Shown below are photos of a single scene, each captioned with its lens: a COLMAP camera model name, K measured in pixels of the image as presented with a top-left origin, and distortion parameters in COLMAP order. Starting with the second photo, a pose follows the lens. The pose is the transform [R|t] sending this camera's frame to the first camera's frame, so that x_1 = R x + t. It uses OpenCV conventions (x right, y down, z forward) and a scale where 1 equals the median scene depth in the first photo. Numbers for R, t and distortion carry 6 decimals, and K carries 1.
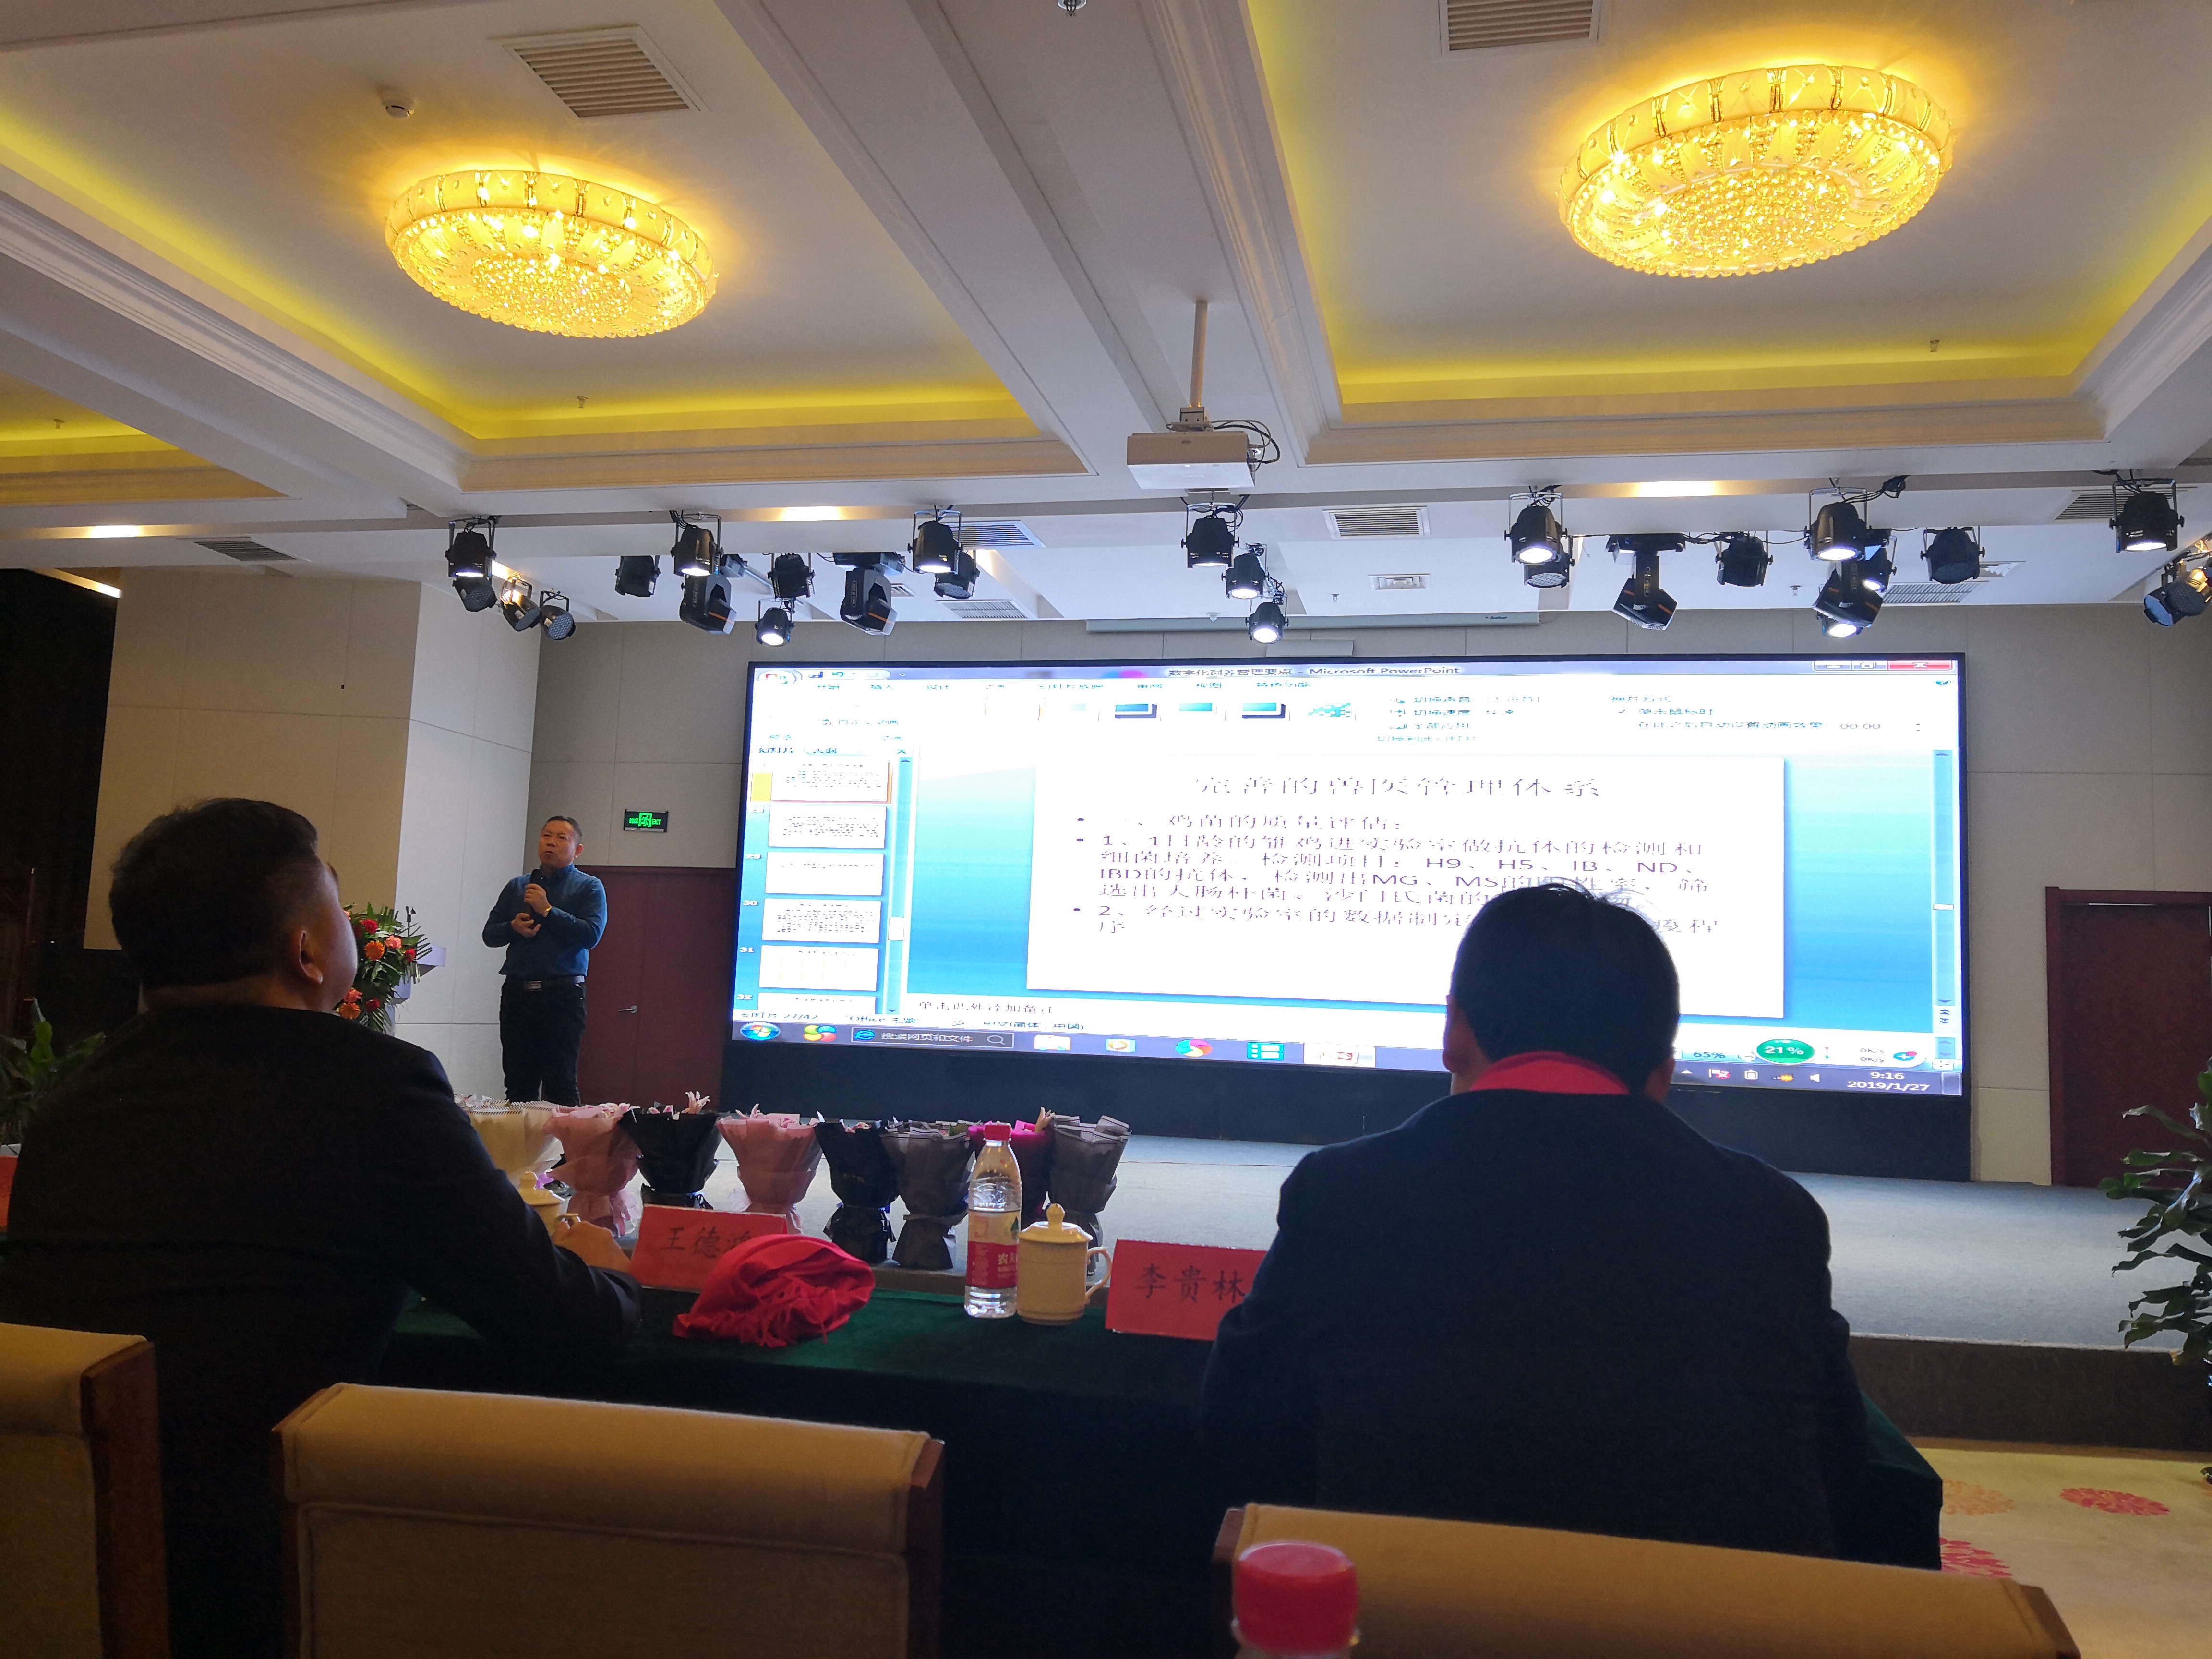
lens RADIAL K [[1720.7, 0, 1126.1], [0, 1720.7, 861.0], [0, 0, 1]] dist [-0.004923, 0.004748]
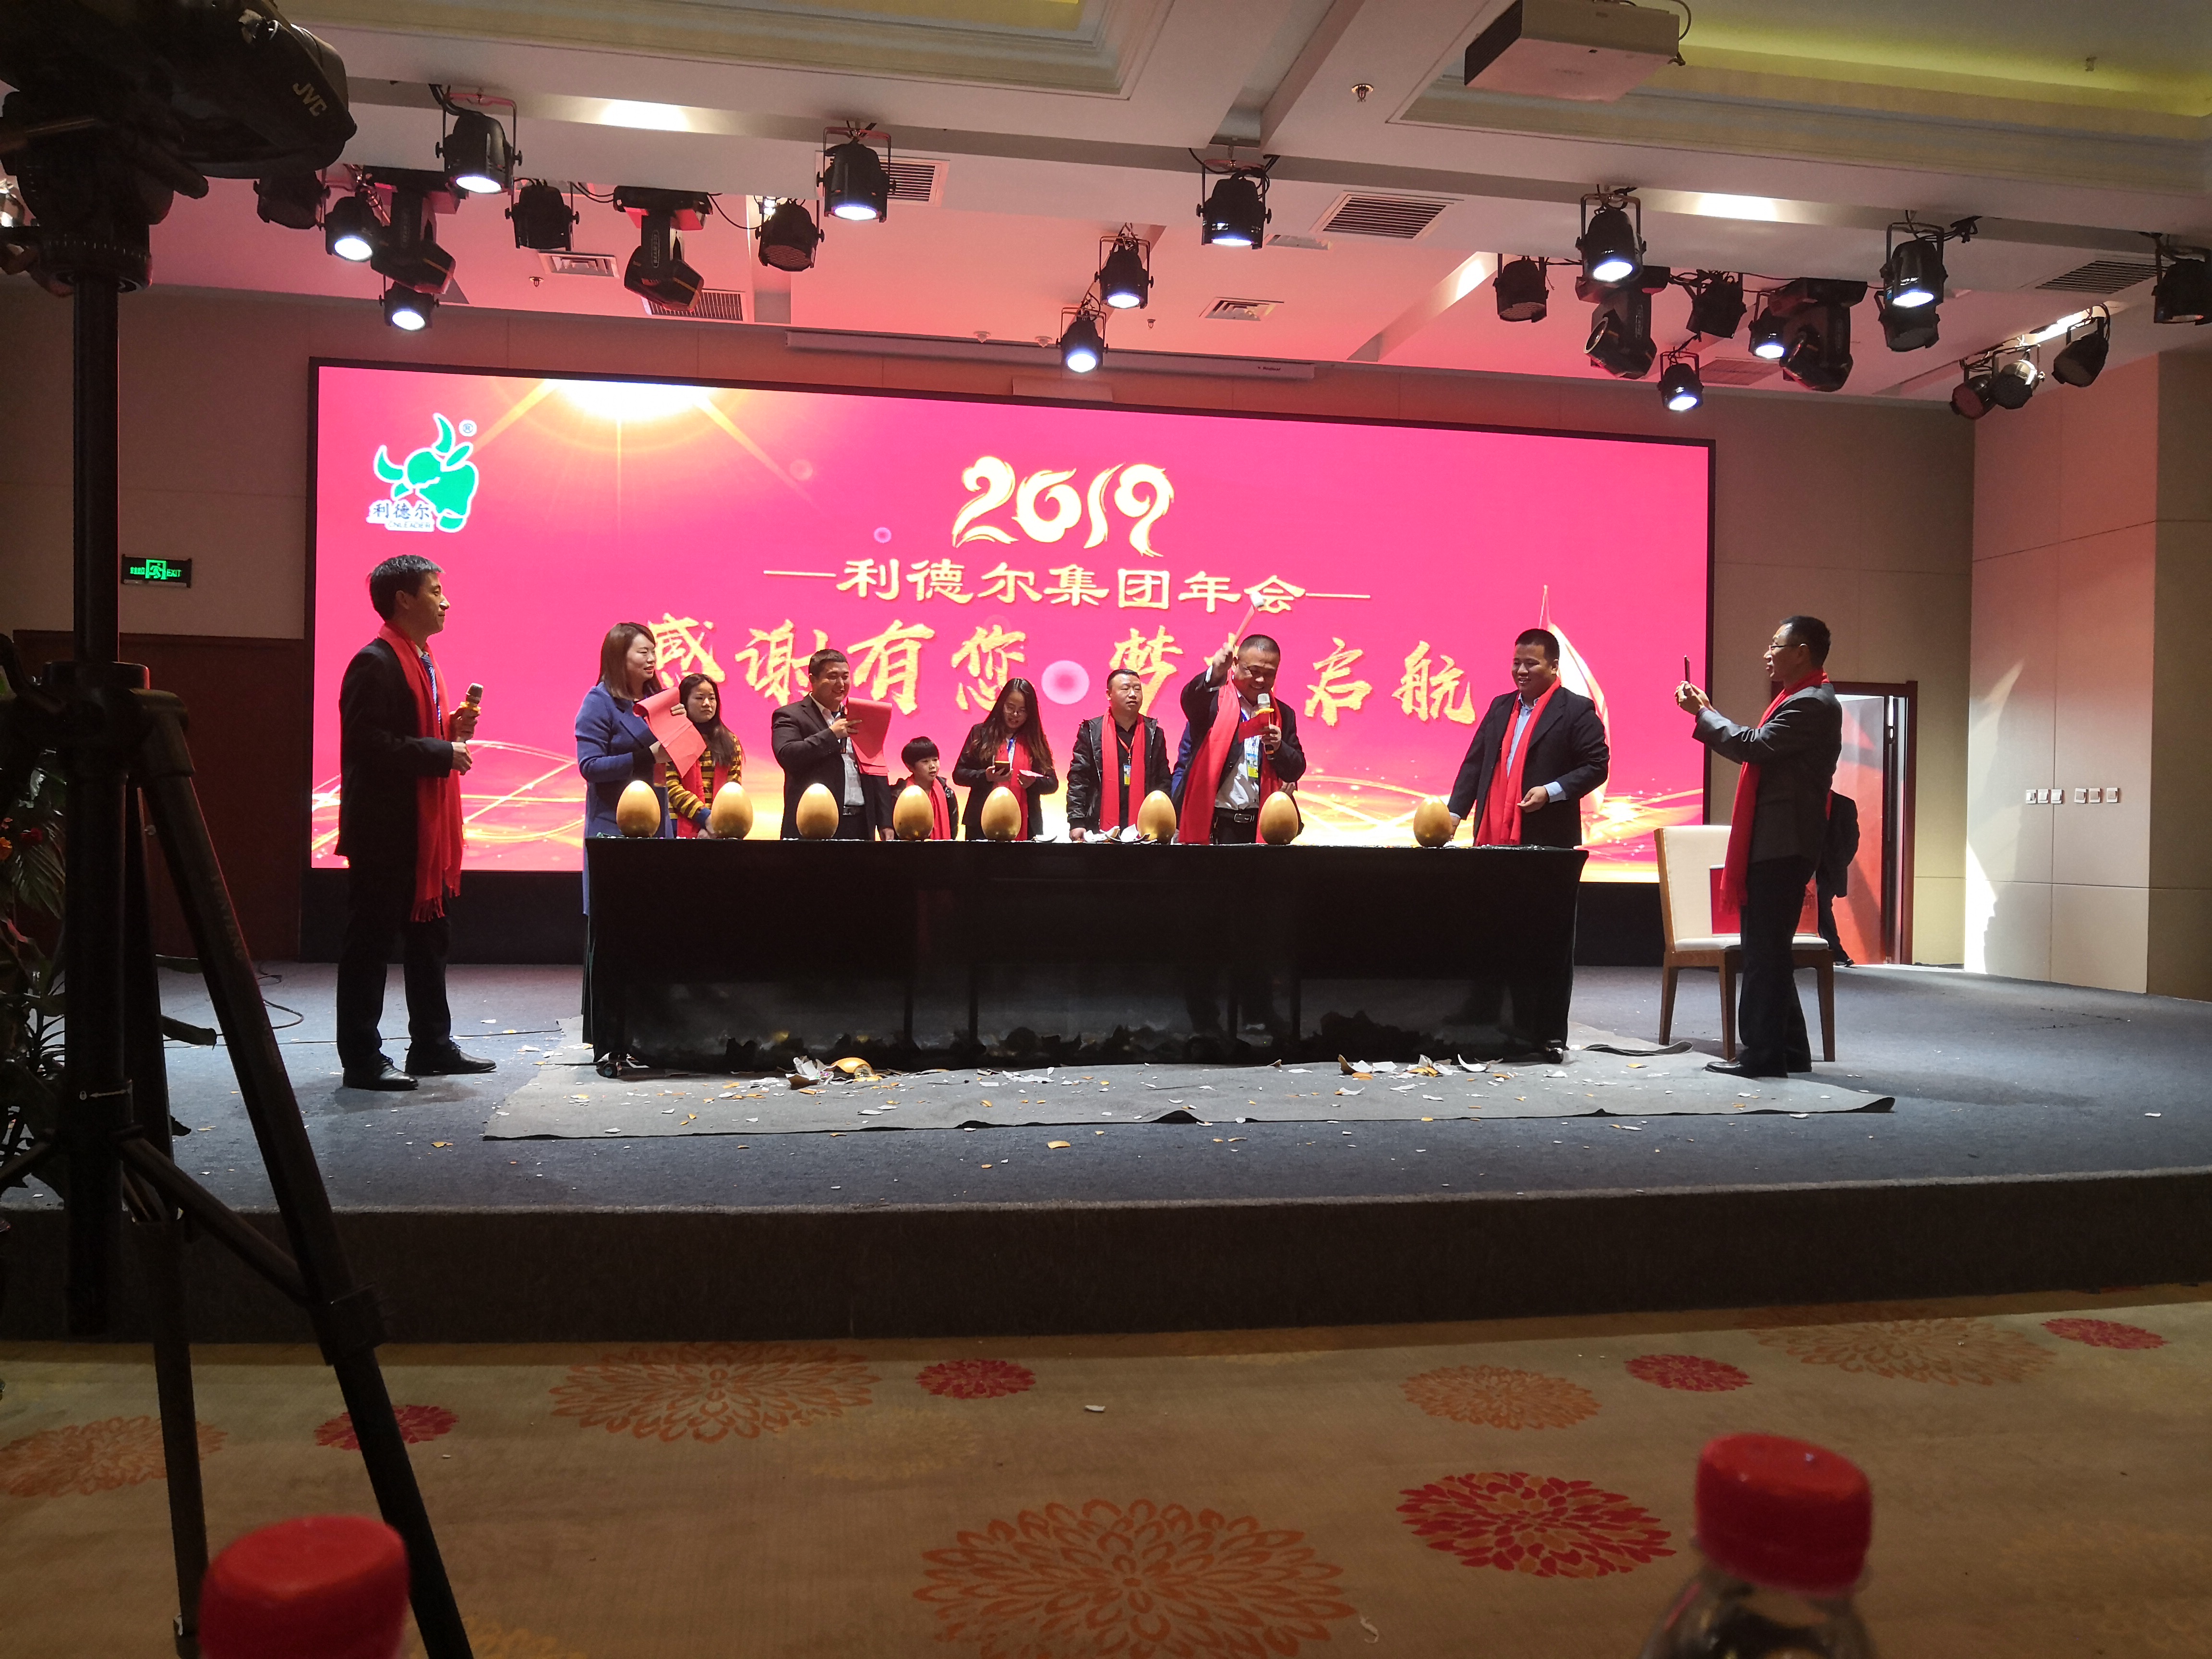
lens RADIAL K [[1720.7, 0, 1116.2], [0, 1720.7, 825.1], [0, 0, 1]] dist [-0.004923, 0.004748]
pose [[0.922002, -0.025004, 0.386378, -0.292088], [-0.012114, 0.995561, 0.093335, 0.016356], [-0.386996, -0.090735, 0.917606, 0.269329]]
